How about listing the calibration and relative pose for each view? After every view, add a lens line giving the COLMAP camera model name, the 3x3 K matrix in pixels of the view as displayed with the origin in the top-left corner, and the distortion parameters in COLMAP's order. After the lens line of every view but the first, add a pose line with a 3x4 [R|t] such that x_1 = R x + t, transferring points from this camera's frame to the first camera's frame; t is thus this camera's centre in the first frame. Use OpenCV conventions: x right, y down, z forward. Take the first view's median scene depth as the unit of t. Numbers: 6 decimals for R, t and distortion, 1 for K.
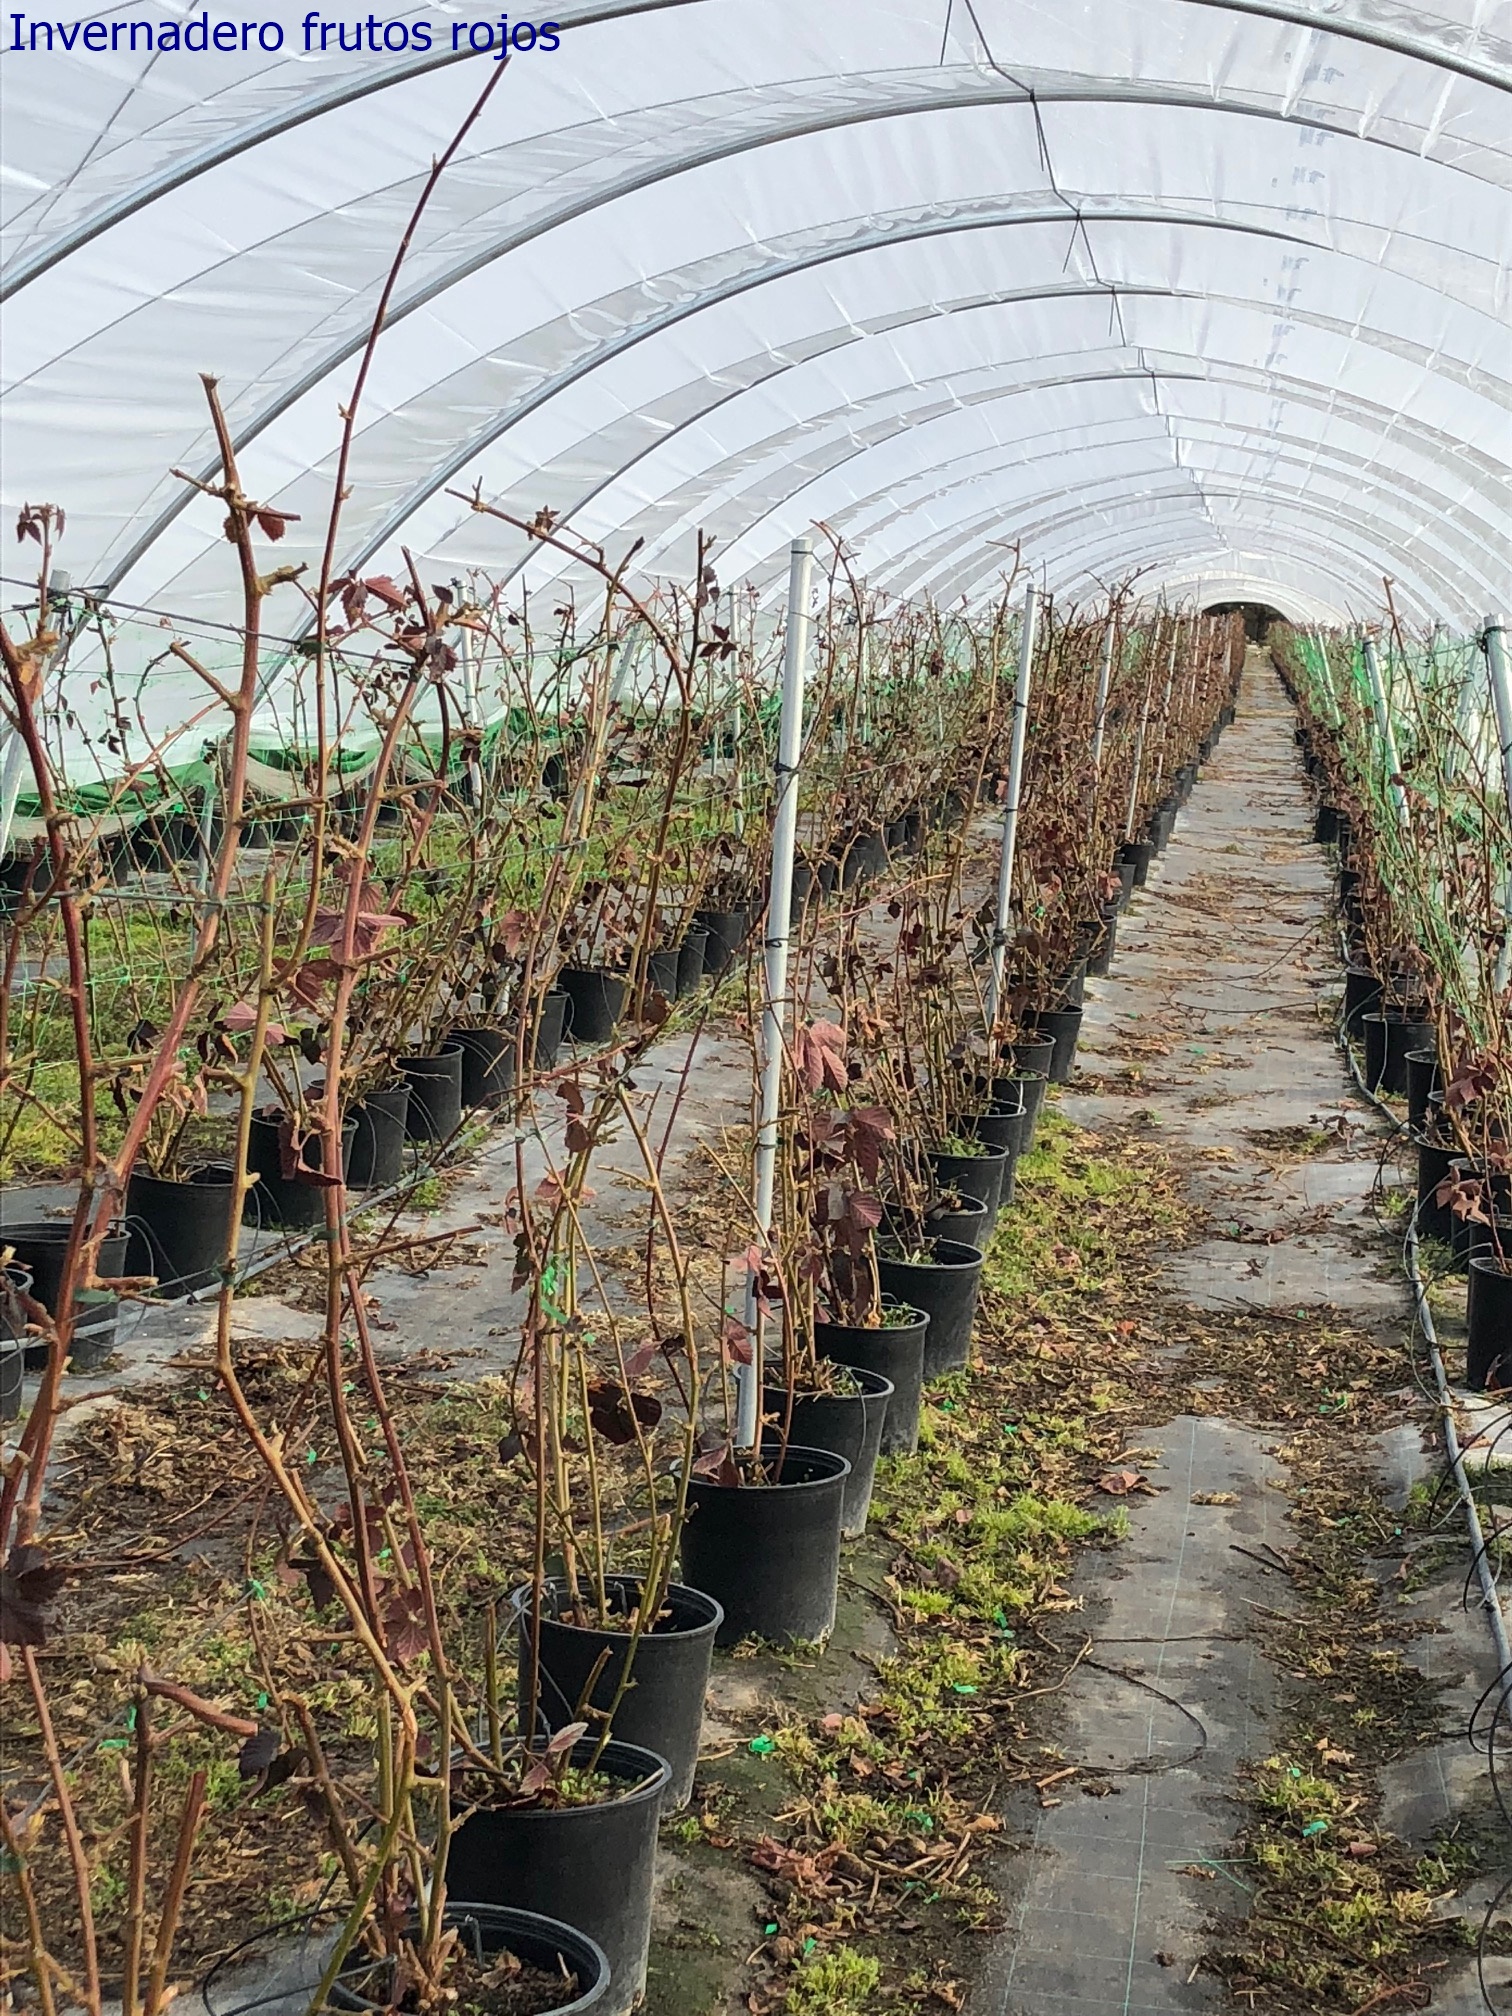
lens RADIAL K [[3953.4, 0, 766.8], [0, 3953.4, 1002.9], [0, 0, 1]] dist [0.107419, 0.000000]
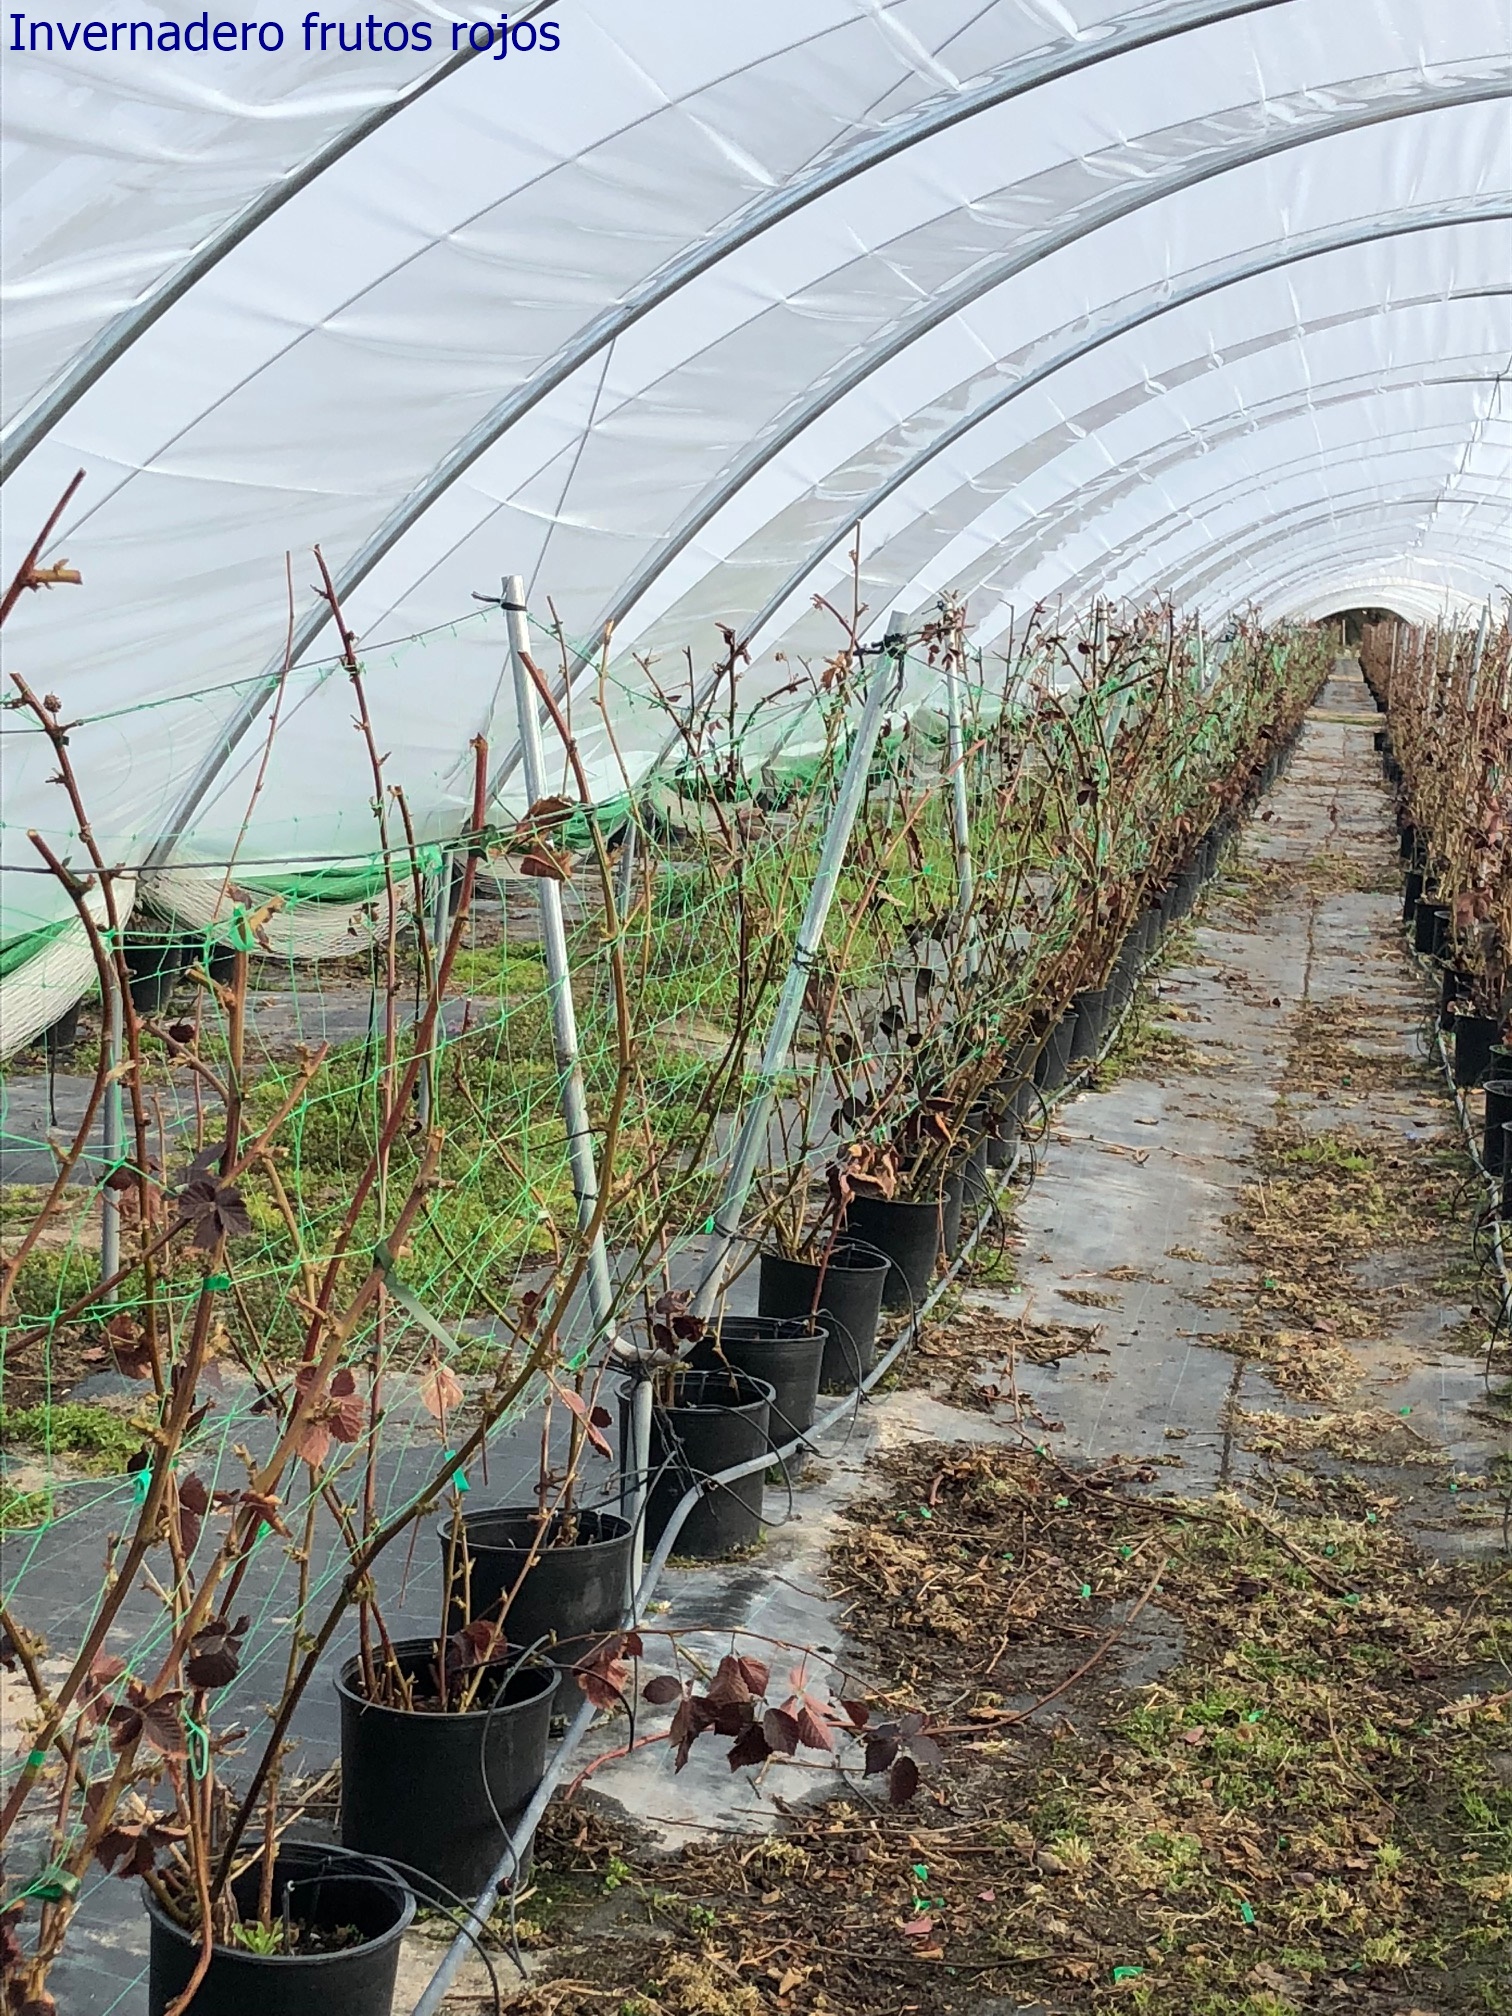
lens RADIAL K [[3953.4, 0, 745.1], [0, 3953.4, 1012.3], [0, 0, 1]] dist [0.107419, 0.000000]
pose [[0.999580, 0.008856, -0.027581, -0.155461], [-0.008800, 0.999959, 0.002176, -0.017049], [0.027599, -0.001932, 0.999617, 0.088368]]
